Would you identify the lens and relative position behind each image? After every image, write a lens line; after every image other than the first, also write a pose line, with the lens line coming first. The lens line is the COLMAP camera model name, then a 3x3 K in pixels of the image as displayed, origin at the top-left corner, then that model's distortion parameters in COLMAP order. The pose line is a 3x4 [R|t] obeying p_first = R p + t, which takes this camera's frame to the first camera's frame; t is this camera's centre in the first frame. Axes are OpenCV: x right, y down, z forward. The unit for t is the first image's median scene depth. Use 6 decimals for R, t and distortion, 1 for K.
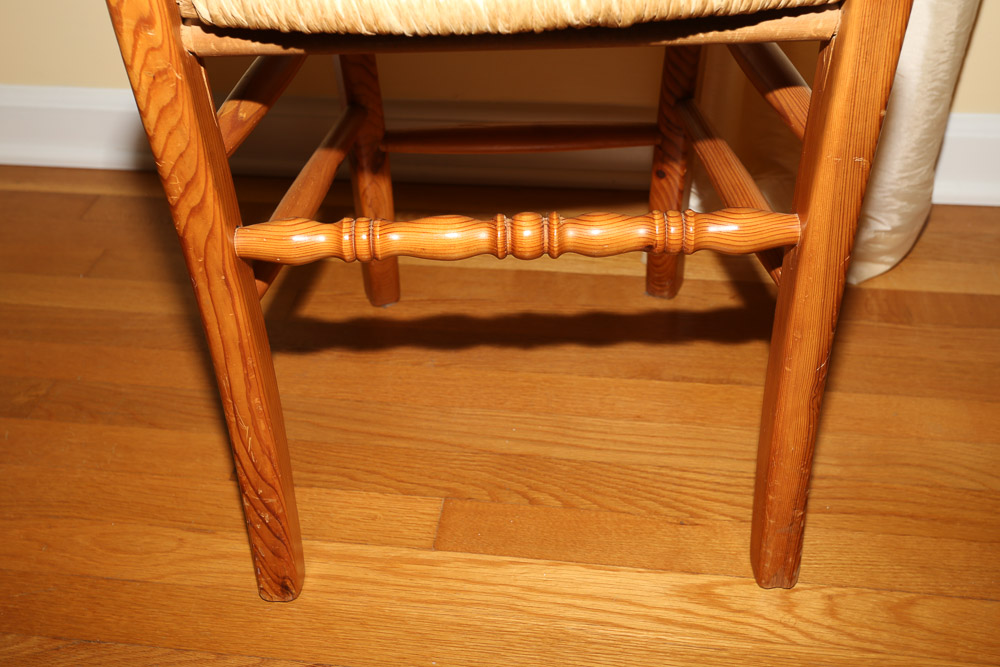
lens RADIAL K [[1117.2, 0, 500.0], [0, 1117.2, 333.5], [0, 0, 1]] dist [0.011882, 0.172090]
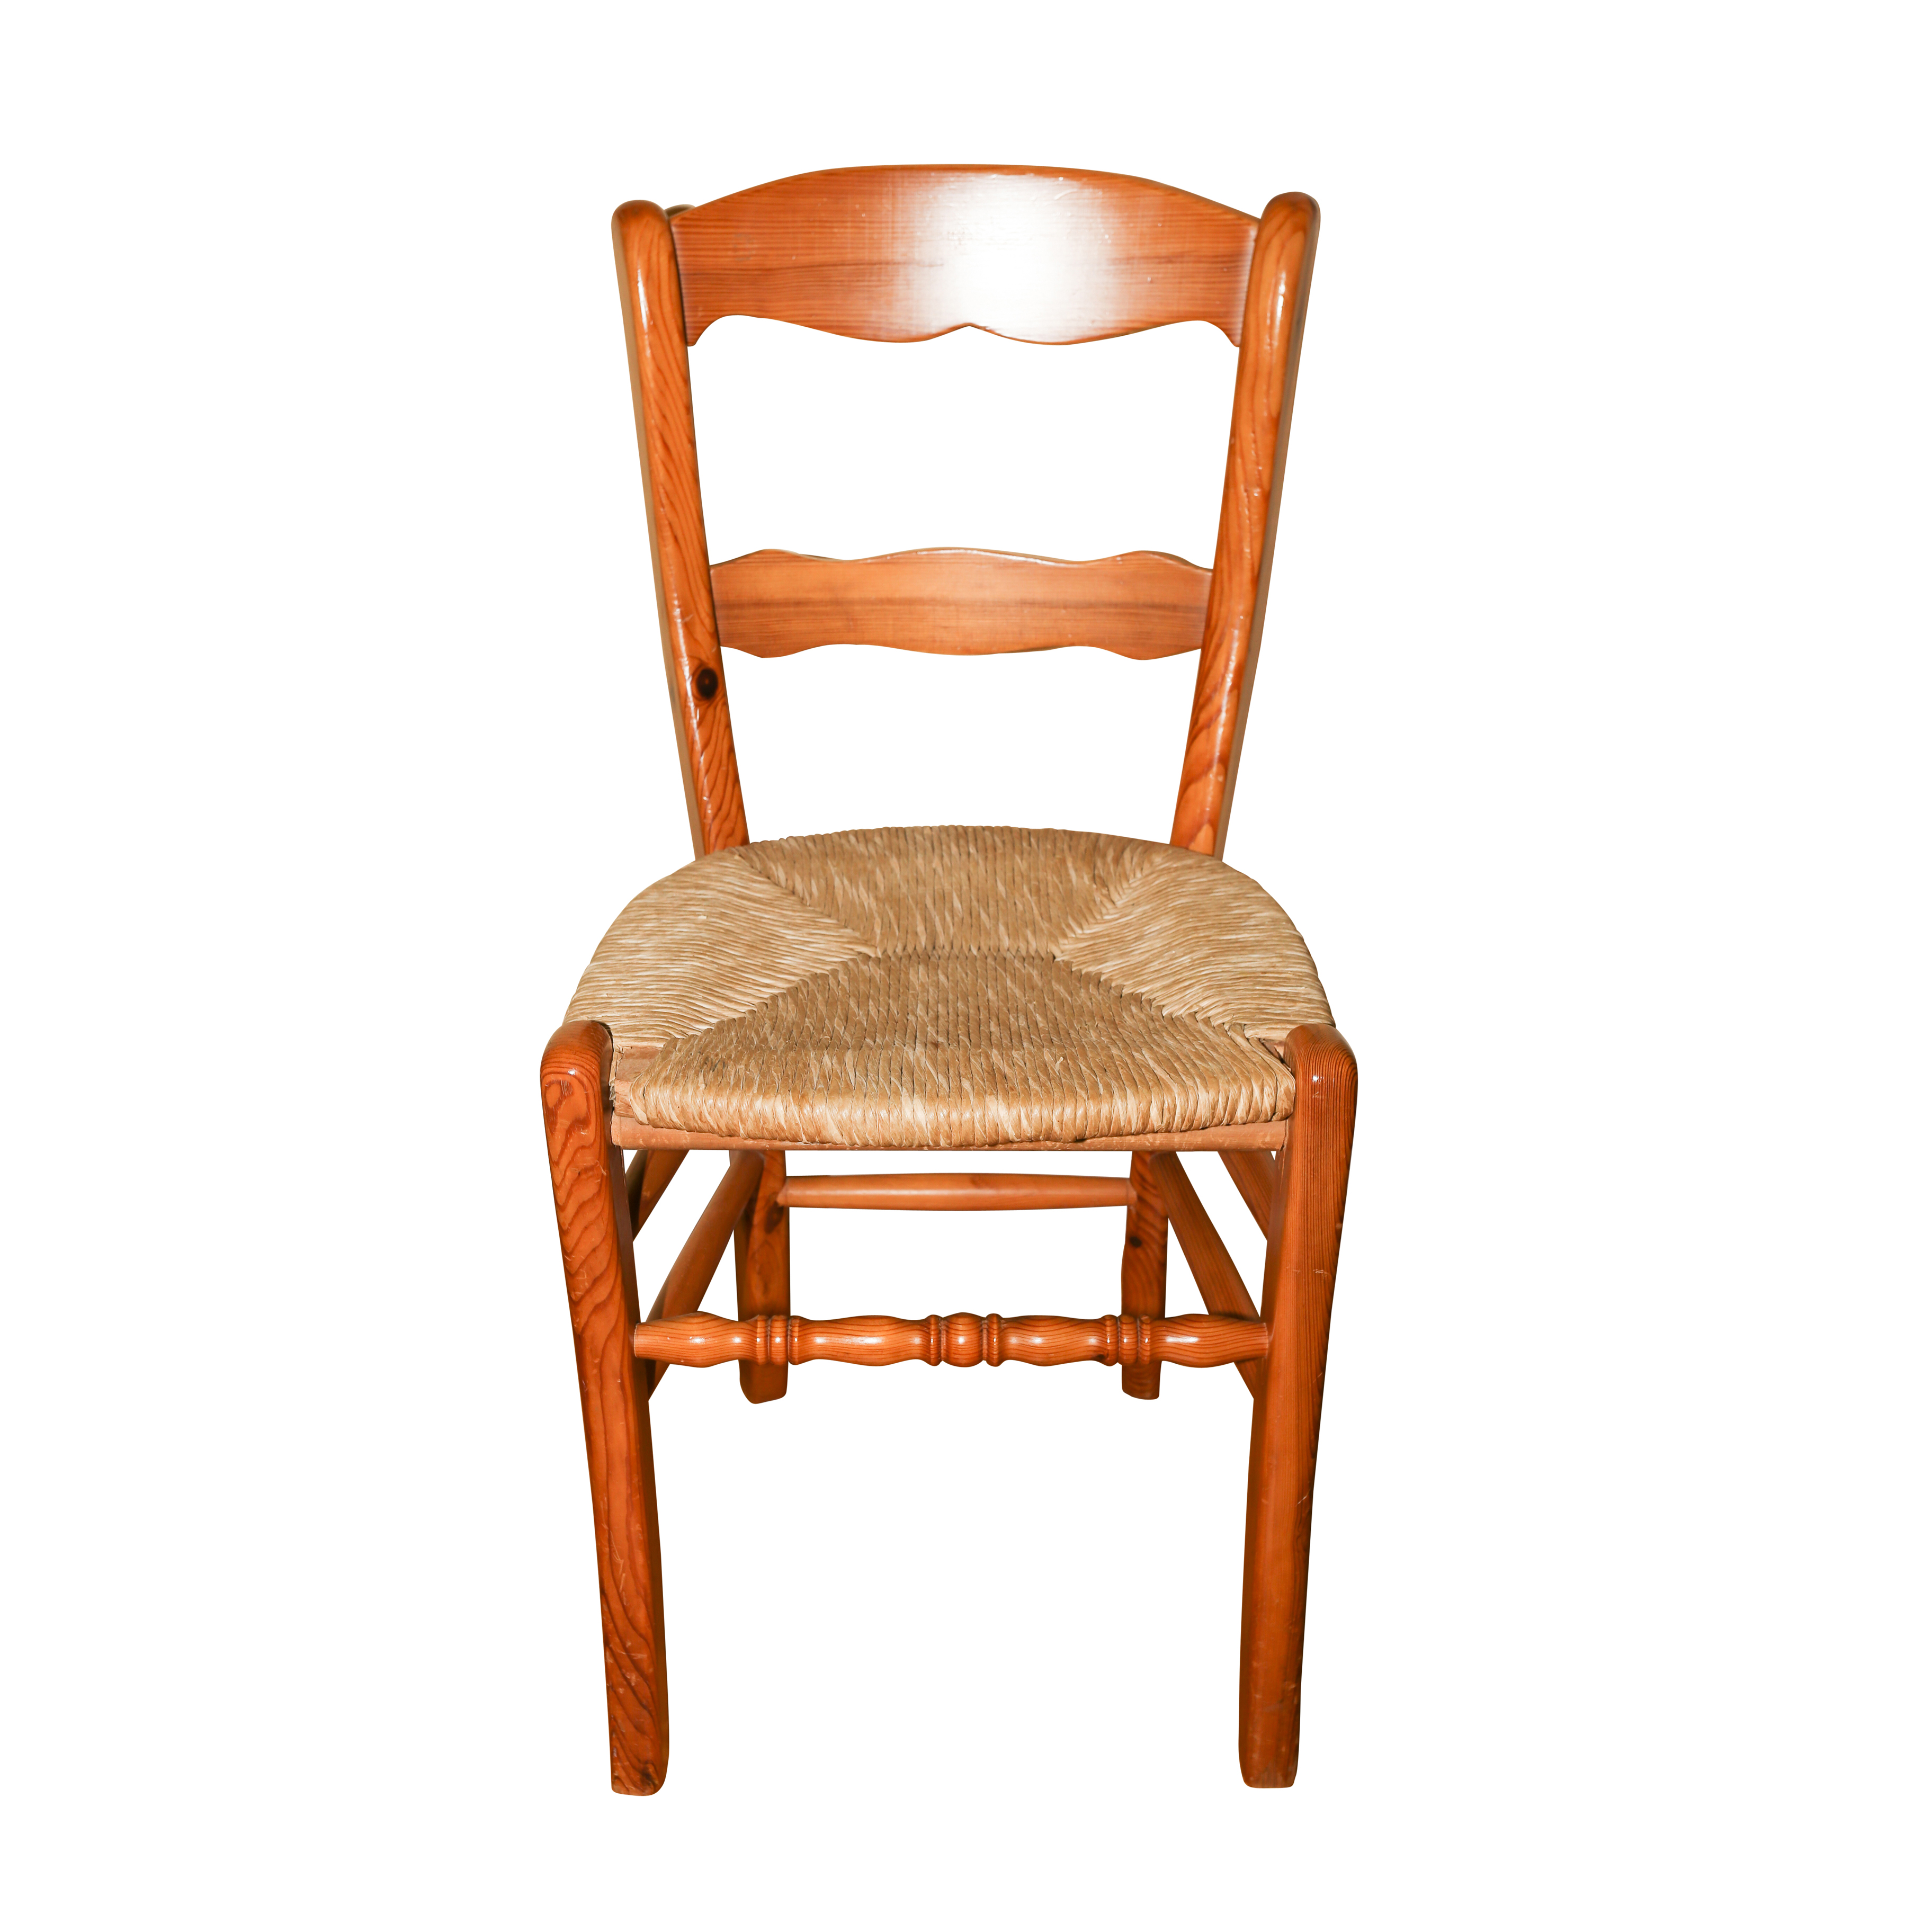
lens RADIAL K [[2366.5, 0, 966.0], [0, 2366.5, 966.0], [0, 0, 1]] dist [0.069607, 0.021273]
pose [[0.999350, 0.026455, 0.024509, -0.025714], [-0.021327, 0.981569, -0.189916, -0.019575], [-0.029081, 0.189270, 0.981494, -0.834920]]
